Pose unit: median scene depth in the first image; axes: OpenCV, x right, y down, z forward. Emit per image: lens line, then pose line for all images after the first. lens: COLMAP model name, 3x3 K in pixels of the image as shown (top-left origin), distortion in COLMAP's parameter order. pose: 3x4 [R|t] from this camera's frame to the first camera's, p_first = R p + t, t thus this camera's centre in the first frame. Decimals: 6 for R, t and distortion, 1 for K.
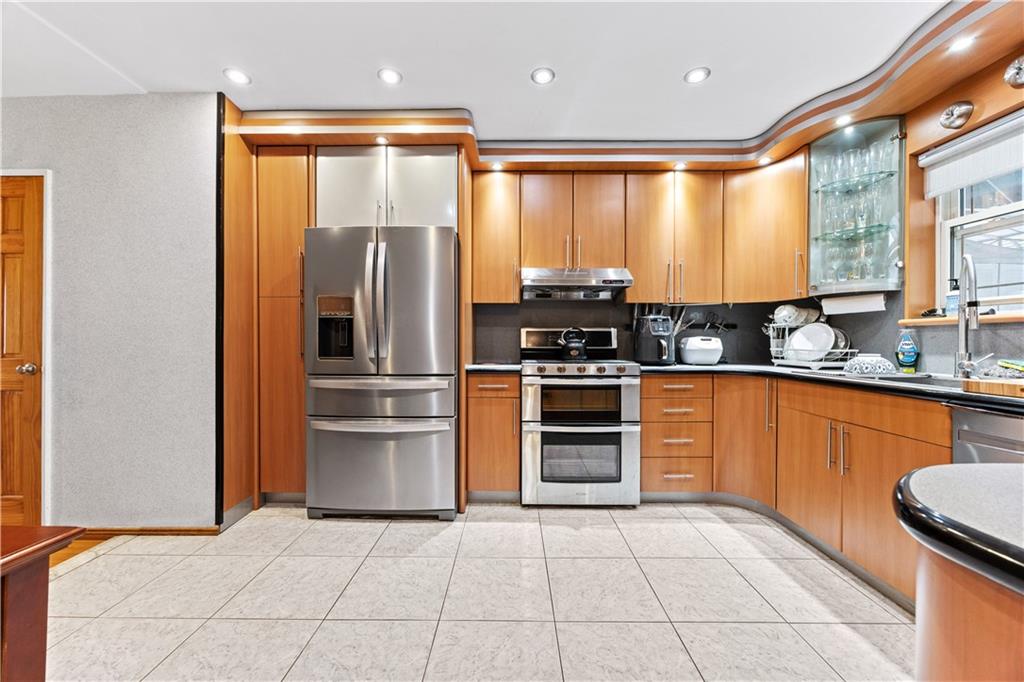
lens RADIAL K [[397.9, 0, 506.7], [0, 397.9, 342.4], [0, 0, 1]] dist [-0.001183, -0.000019]
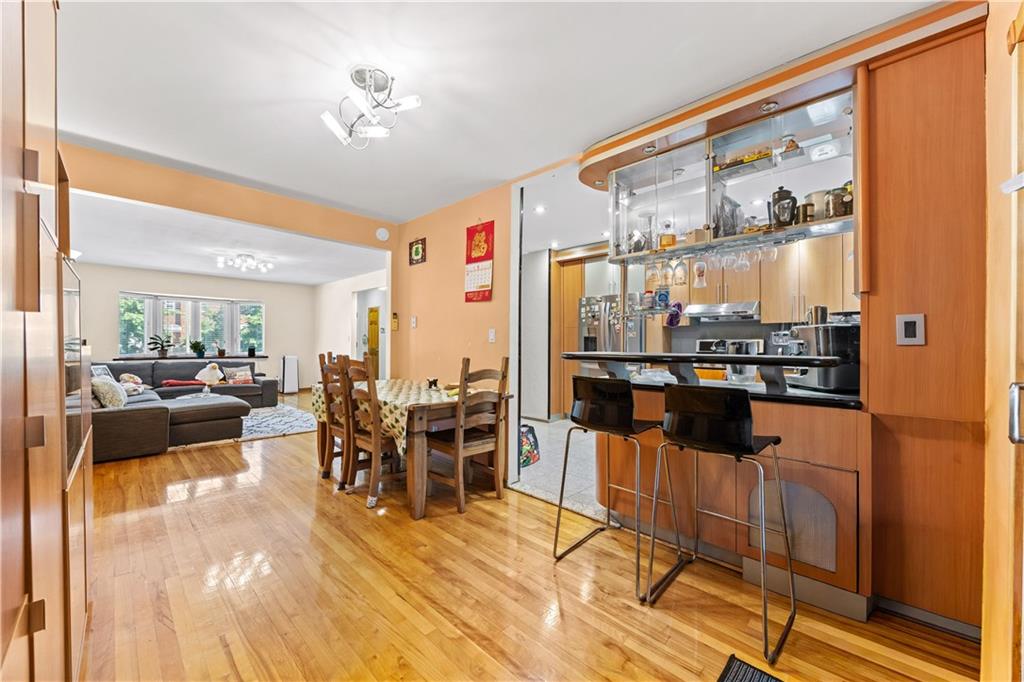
lens RADIAL K [[397.9, 0, 514.4], [0, 397.9, 343.3], [0, 0, 1]] dist [-0.001183, -0.000019]
pose [[0.737446, 0.001746, -0.675404, 0.758330], [-0.001299, 0.999998, 0.001167, -0.027572], [0.675405, 0.000016, 0.737447, -0.934948]]
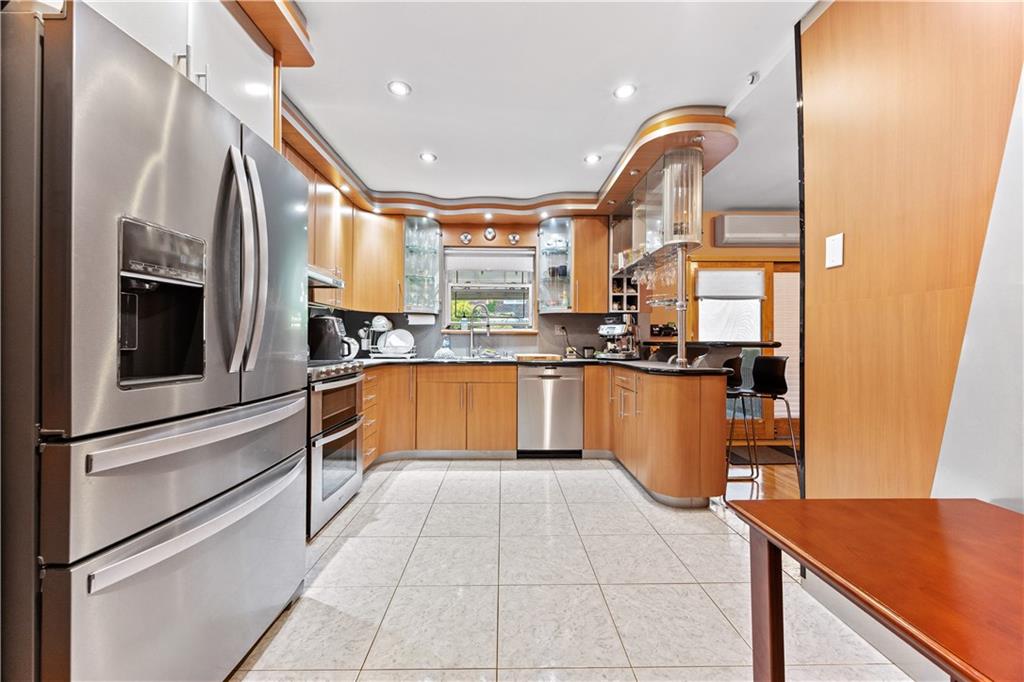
lens RADIAL K [[397.9, 0, 517.2], [0, 397.9, 341.9], [0, 0, 1]] dist [-0.001183, -0.000019]
pose [[-0.045259, -0.002992, 0.998971, -0.875885], [-0.001836, 0.999994, 0.002912, -0.004858], [-0.998974, -0.001702, -0.045265, 0.664200]]
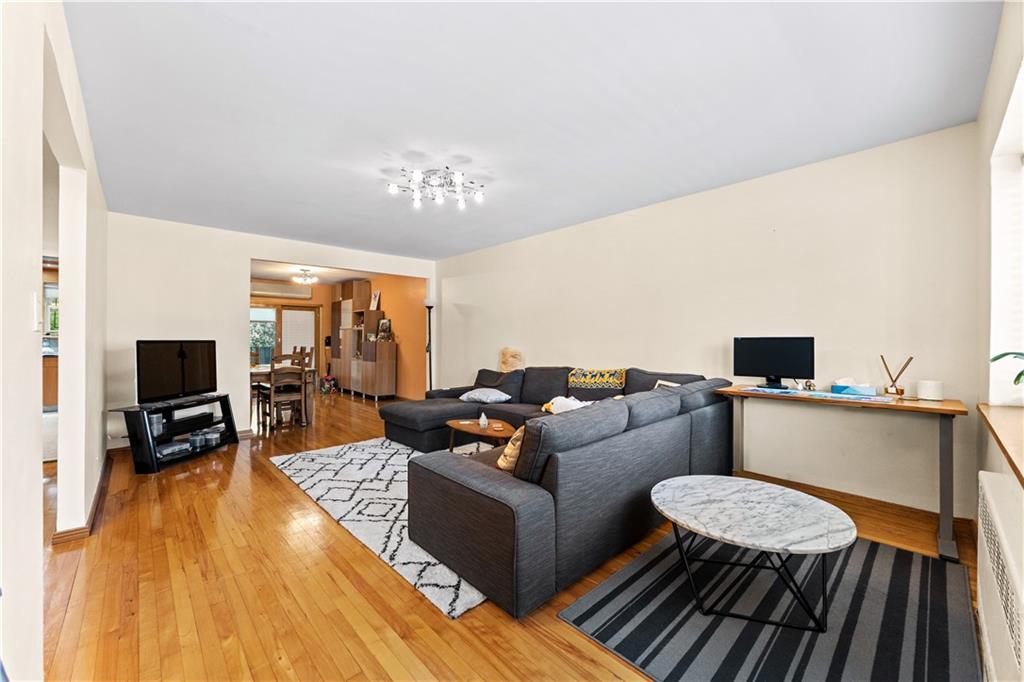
lens RADIAL K [[397.9, 0, 506.5], [0, 397.9, 340.1], [0, 0, 1]] dist [-0.001183, -0.000019]
pose [[-0.702147, -0.004046, 0.712020, -3.443663], [-0.006553, 0.999978, -0.000780, -0.042542], [-0.712002, -0.005214, -0.702158, 0.551831]]
